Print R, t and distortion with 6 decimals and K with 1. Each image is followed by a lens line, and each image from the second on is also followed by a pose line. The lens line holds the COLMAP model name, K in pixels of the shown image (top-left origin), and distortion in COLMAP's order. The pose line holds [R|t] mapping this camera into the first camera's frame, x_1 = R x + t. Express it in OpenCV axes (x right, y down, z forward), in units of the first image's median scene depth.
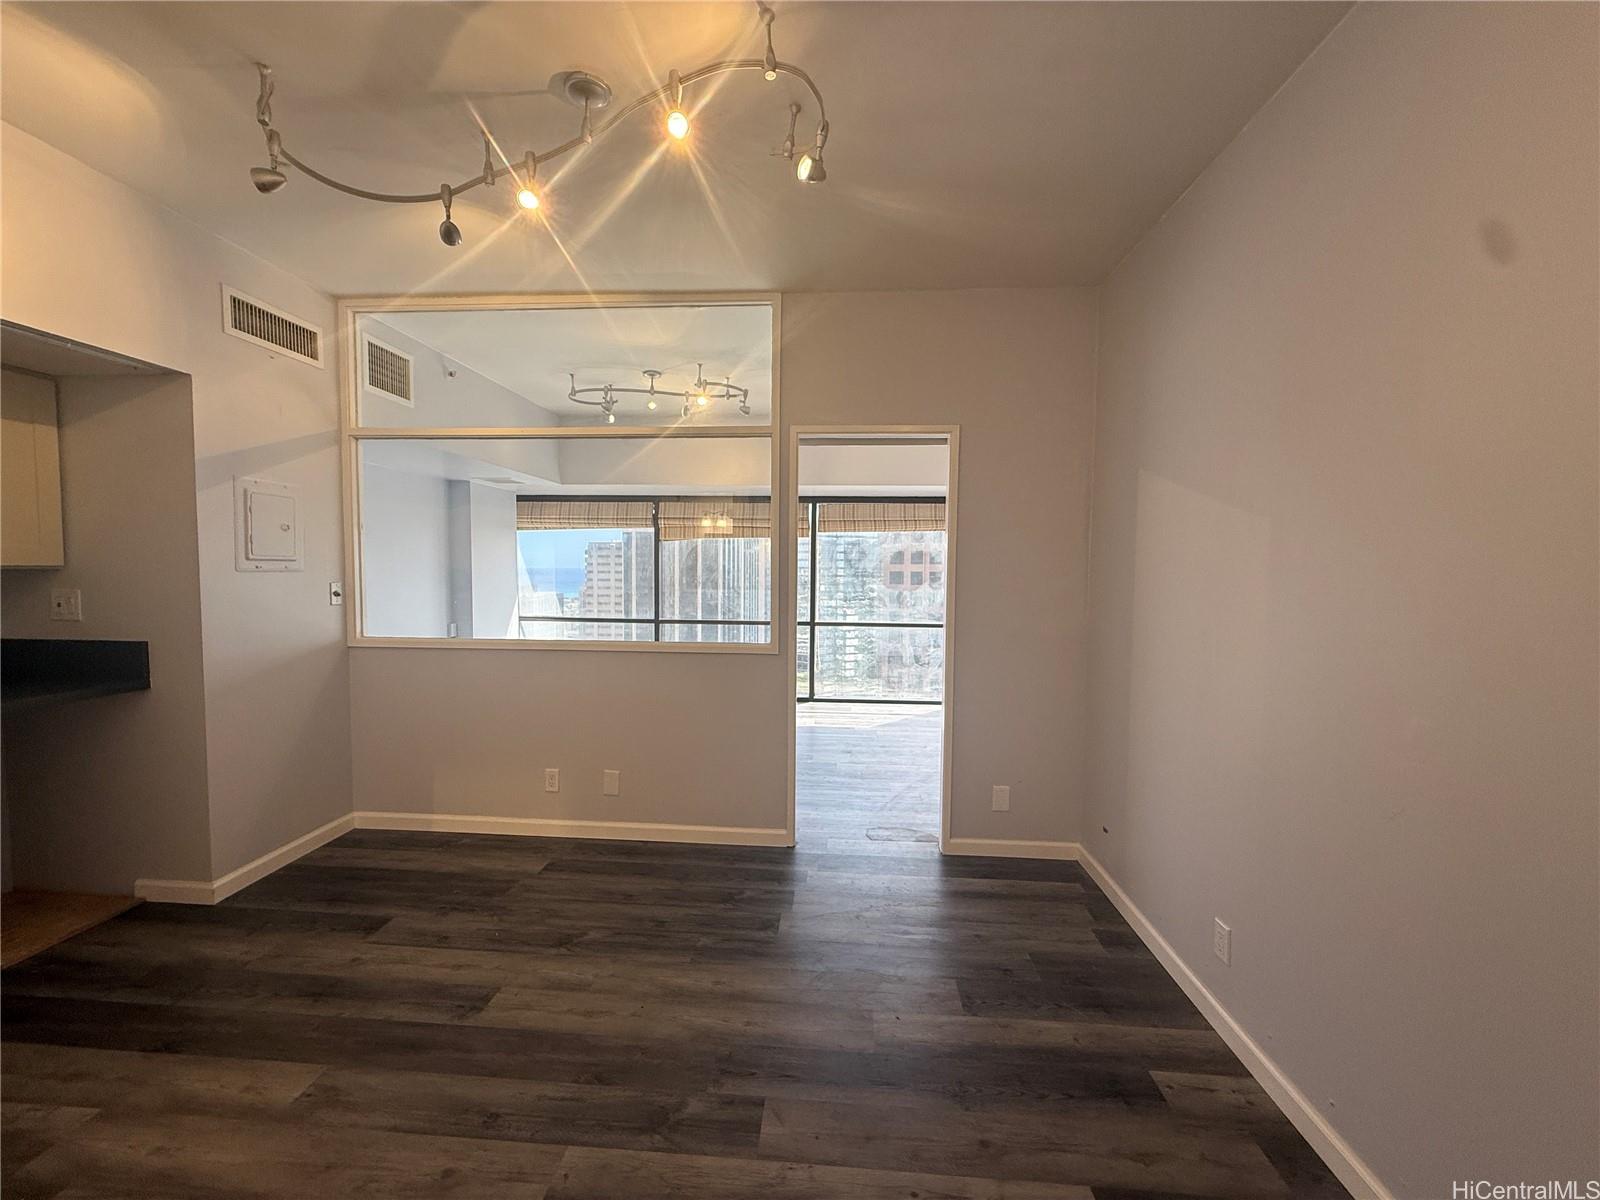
lens RADIAL K [[642.6, 0, 804.5], [0, 642.6, 597.7], [0, 0, 1]] dist [-0.000977, 0.000580]
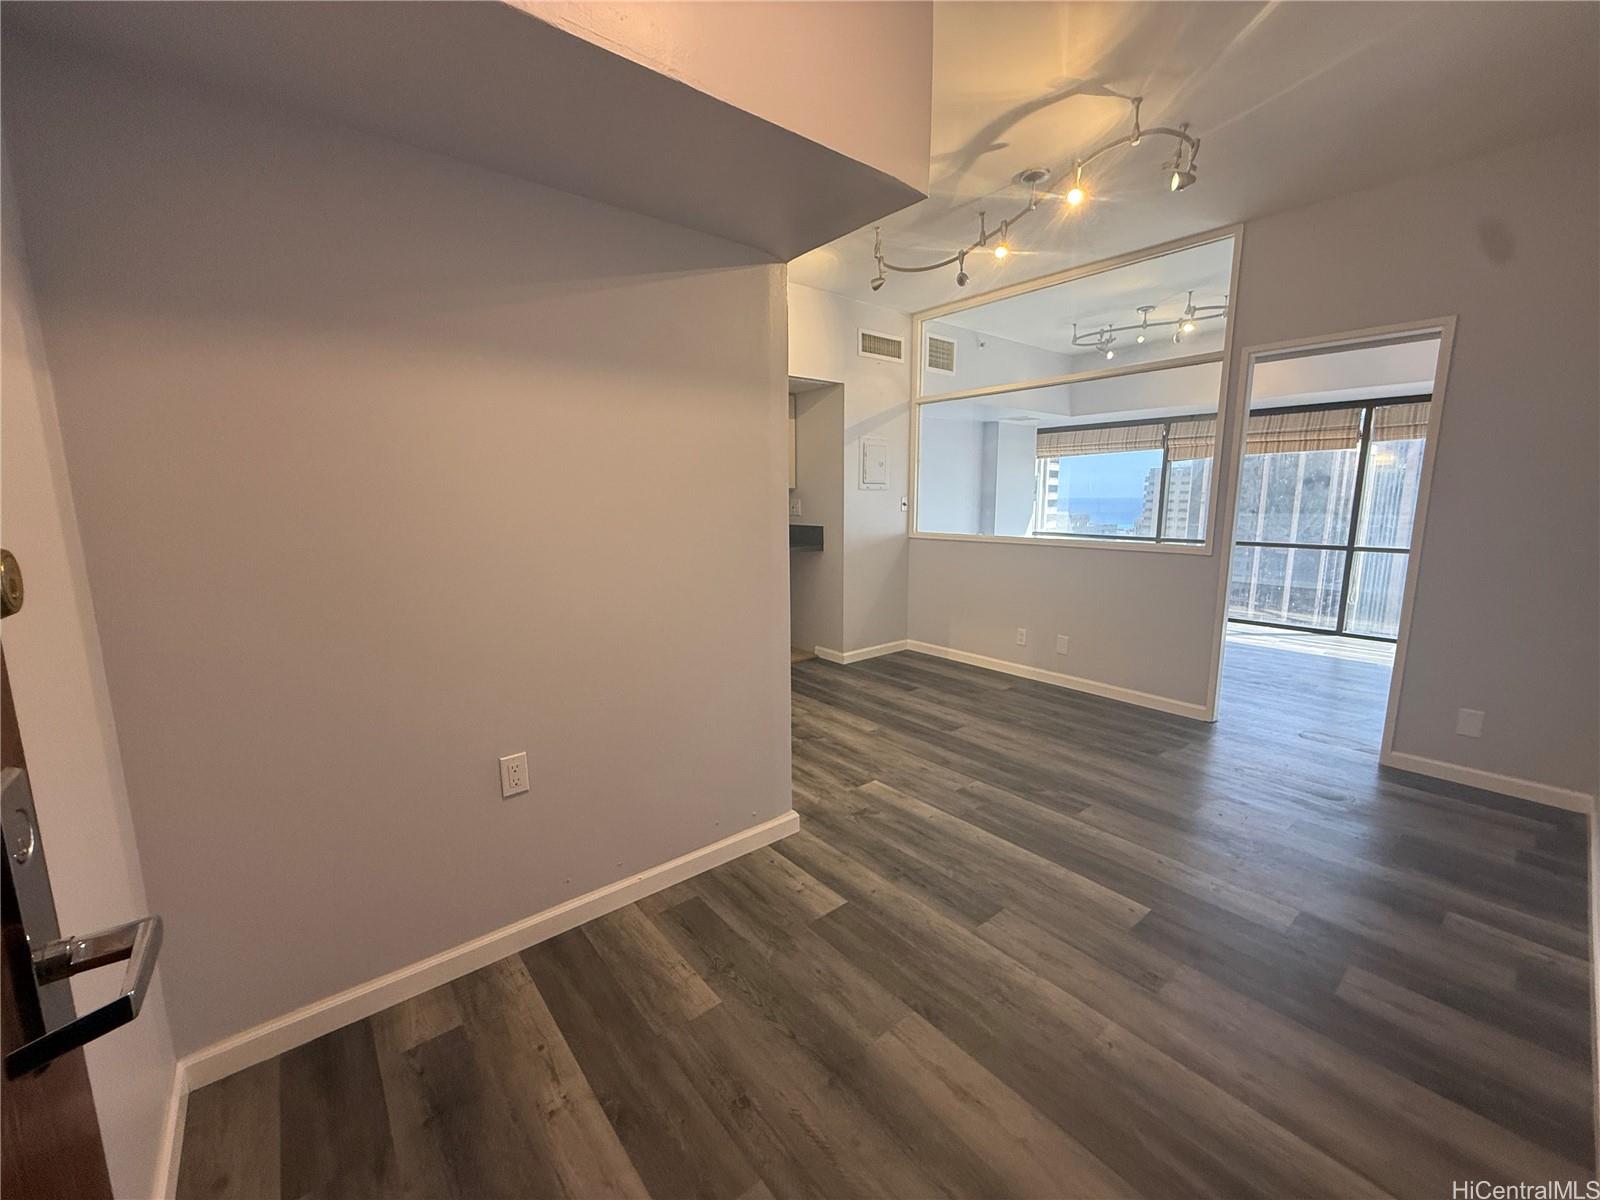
lens RADIAL K [[642.6, 0, 792.7], [0, 642.6, 596.9], [0, 0, 1]] dist [-0.000977, 0.000580]
pose [[0.677984, 0.101500, -0.728036, 0.296970], [-0.023407, 0.992900, 0.116628, 0.045664], [0.734704, -0.062030, 0.675546, -0.332494]]
